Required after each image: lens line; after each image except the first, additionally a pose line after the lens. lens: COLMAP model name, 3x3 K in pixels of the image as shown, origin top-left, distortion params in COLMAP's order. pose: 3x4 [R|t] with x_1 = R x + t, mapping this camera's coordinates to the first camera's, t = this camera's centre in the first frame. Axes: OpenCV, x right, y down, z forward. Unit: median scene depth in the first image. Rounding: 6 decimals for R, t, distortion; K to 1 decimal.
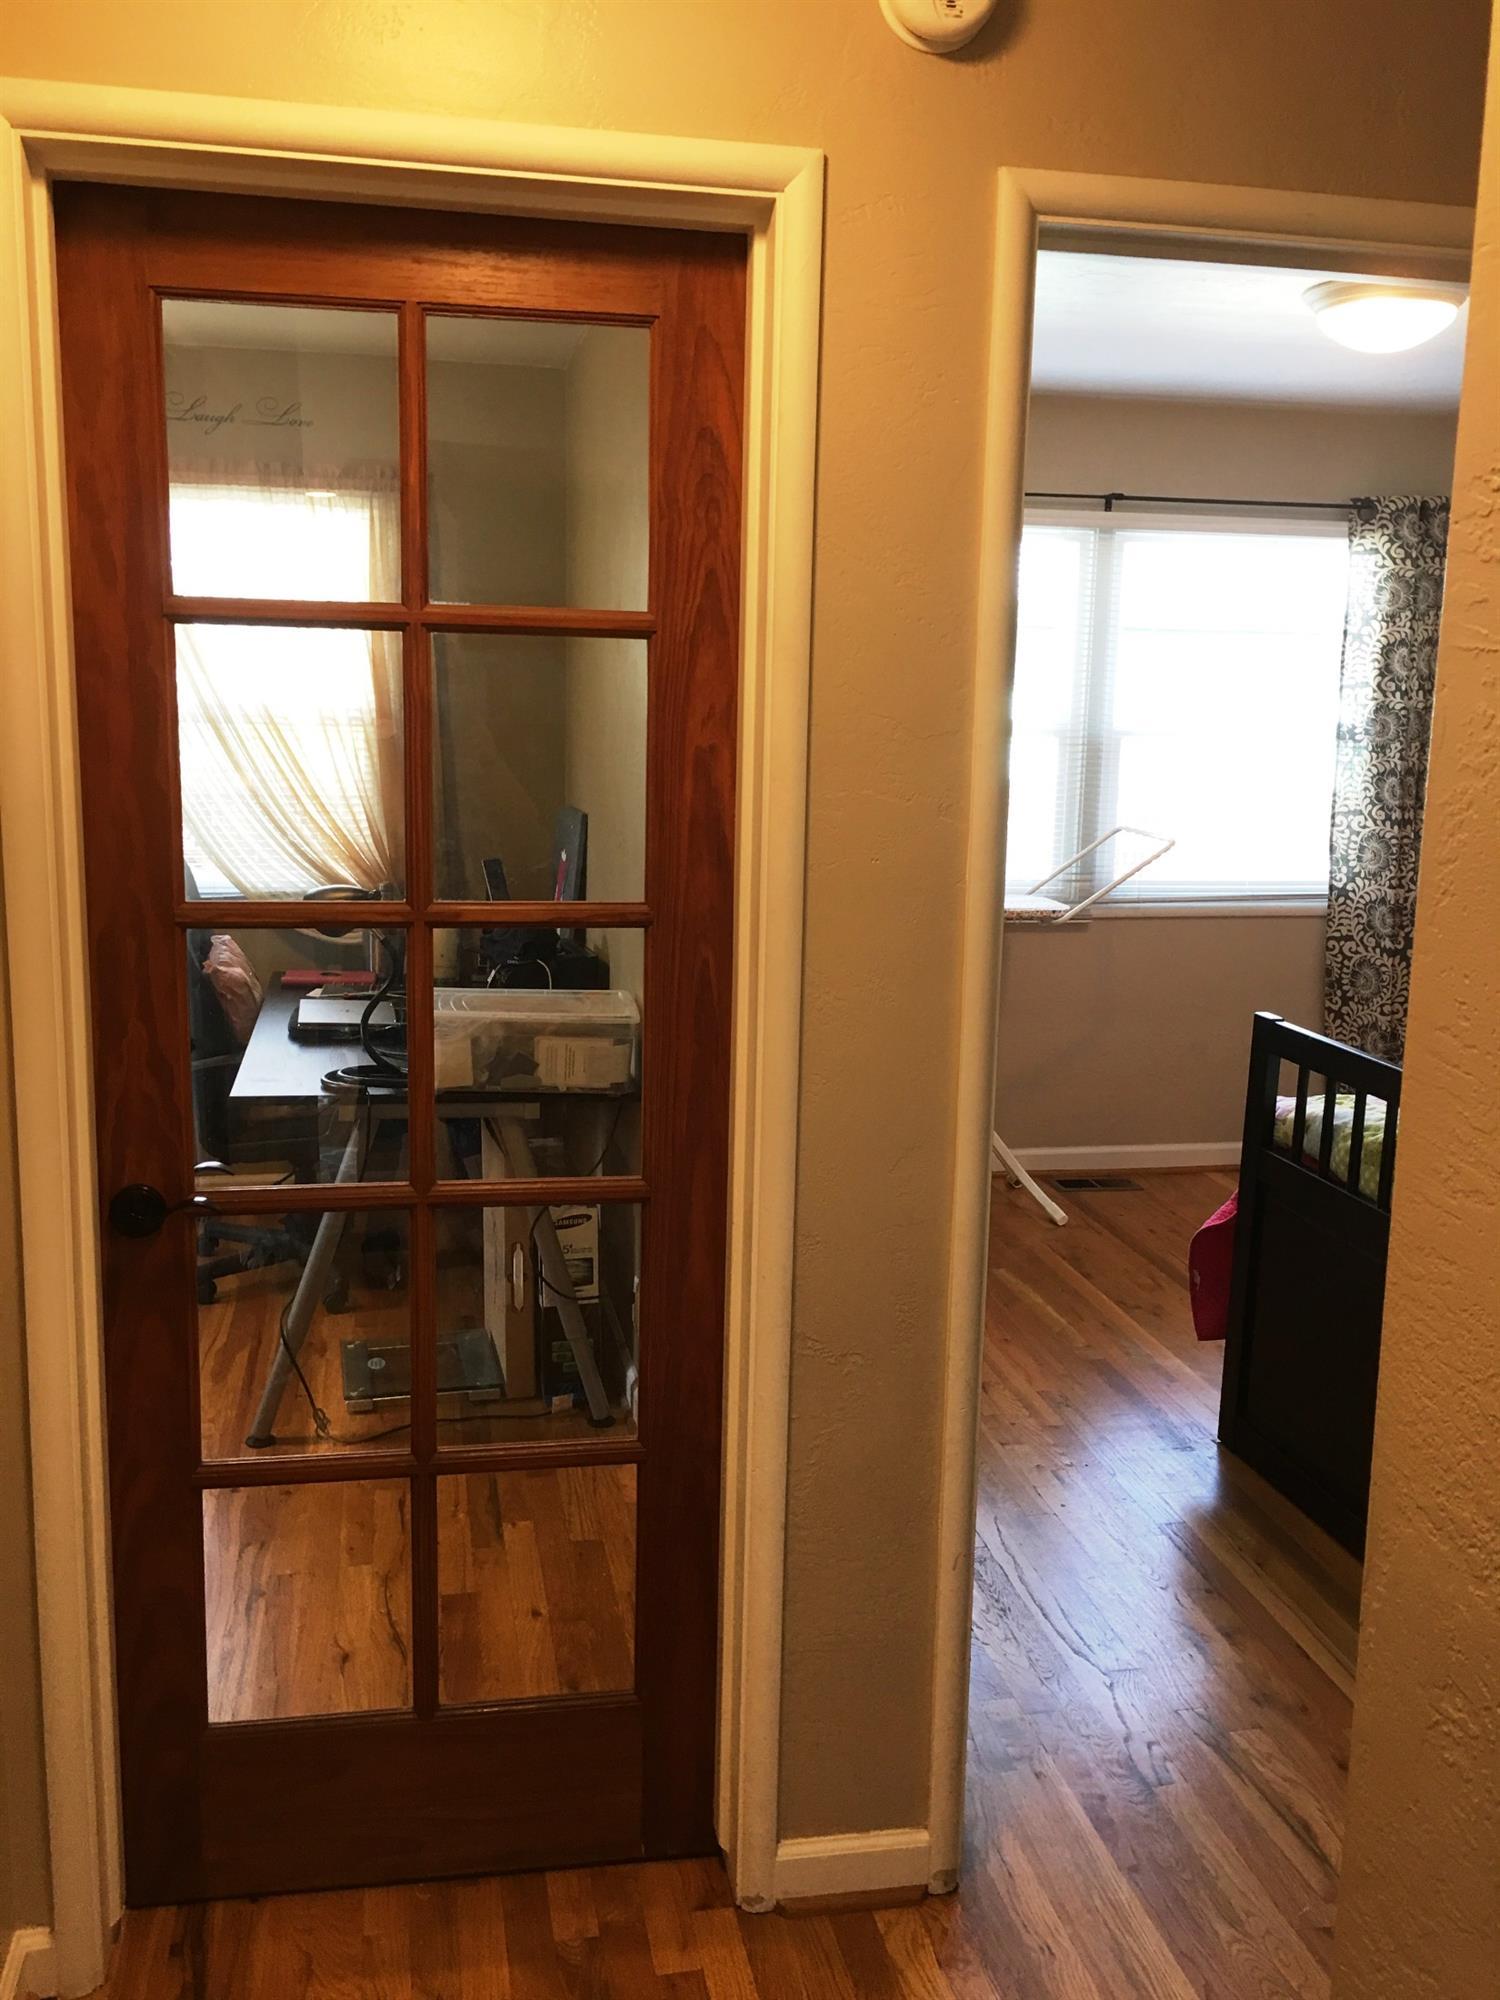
lens RADIAL K [[1687.7, 0, 742.6], [0, 1687.7, 971.8], [0, 0, 1]] dist [0.073938, -0.087560]
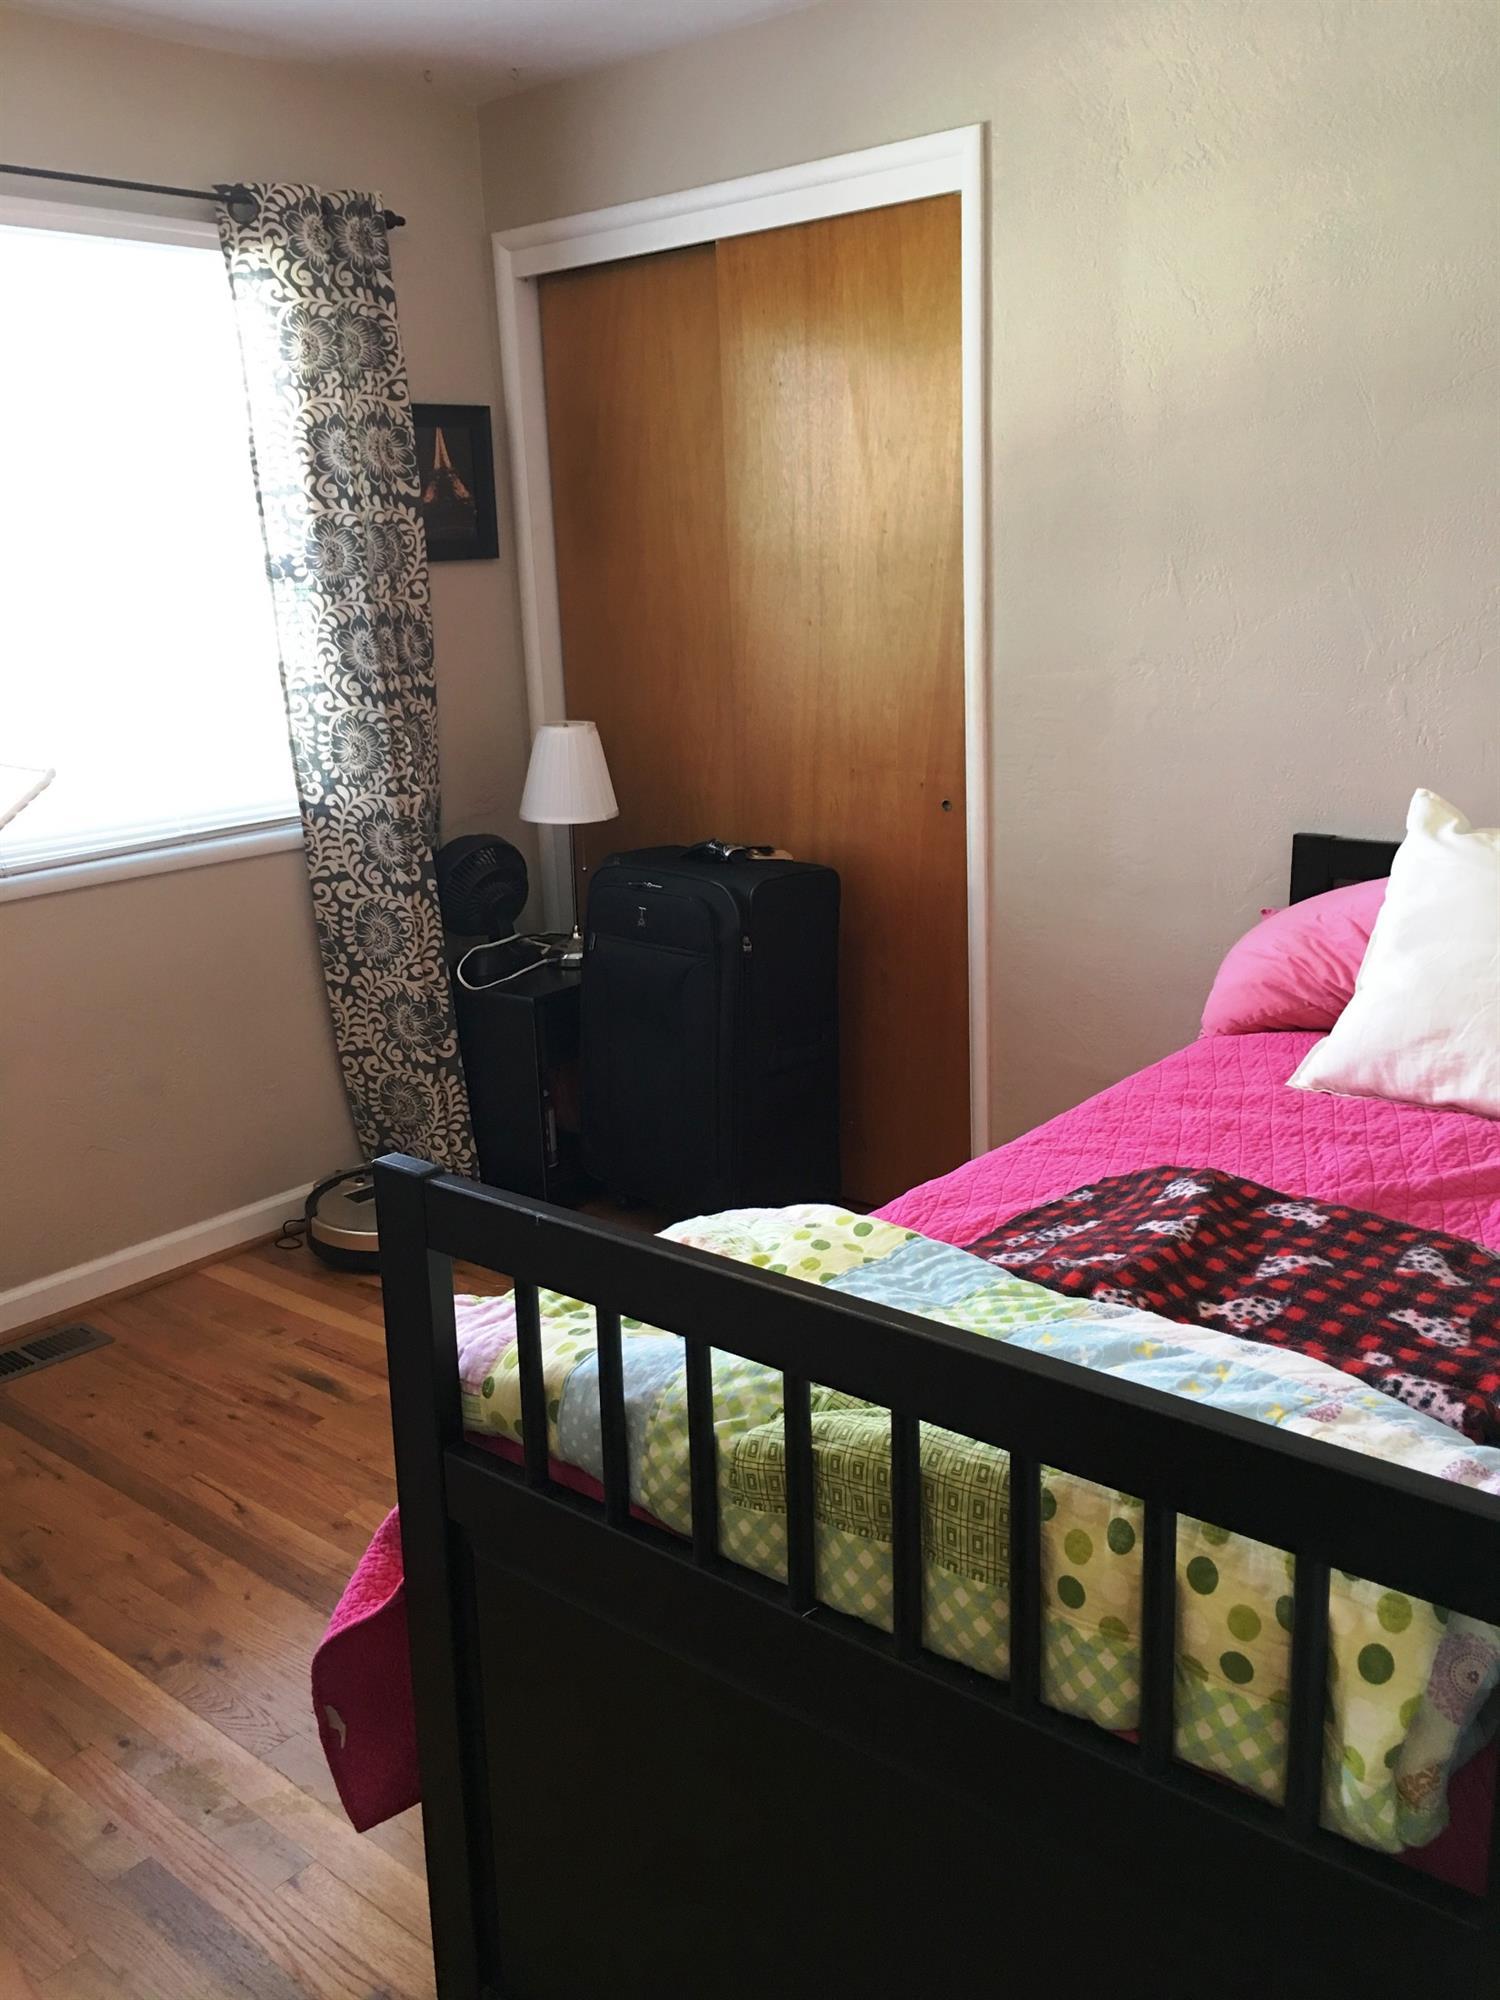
lens RADIAL K [[1687.7, 0, 742.6], [0, 1687.7, 971.8], [0, 0, 1]] dist [0.073938, -0.087560]
pose [[0.785457, -0.201646, 0.585146, 0.082923], [0.161634, 0.979458, 0.120564, -0.039065], [-0.597438, -0.000119, 0.801915, 0.377432]]
